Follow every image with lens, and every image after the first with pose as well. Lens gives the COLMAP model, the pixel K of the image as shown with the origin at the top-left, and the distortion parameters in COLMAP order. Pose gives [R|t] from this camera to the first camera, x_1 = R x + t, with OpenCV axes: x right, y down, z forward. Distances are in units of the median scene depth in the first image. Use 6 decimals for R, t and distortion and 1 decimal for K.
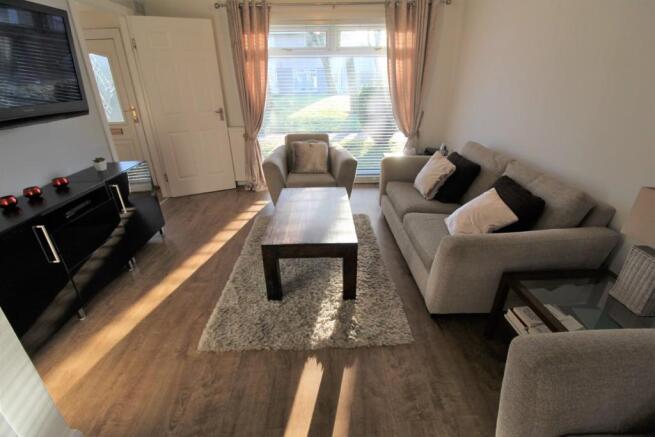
lens RADIAL K [[306.9, 0, 329.6], [0, 306.9, 218.7], [0, 0, 1]] dist [0.003279, -0.015712]
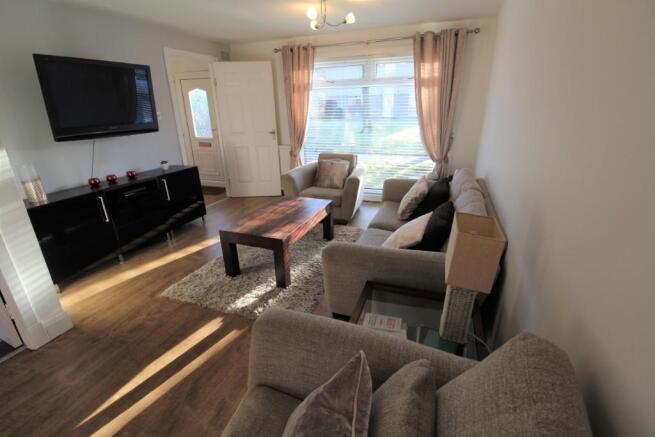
lens RADIAL K [[306.9, 0, 329.6], [0, 306.9, 218.7], [0, 0, 1]] dist [0.003279, -0.015712]
pose [[0.925081, 0.126034, -0.358246, 0.375403], [-0.149261, 0.988074, -0.037815, 0.007433], [0.349207, 0.088454, 0.932861, -0.046554]]
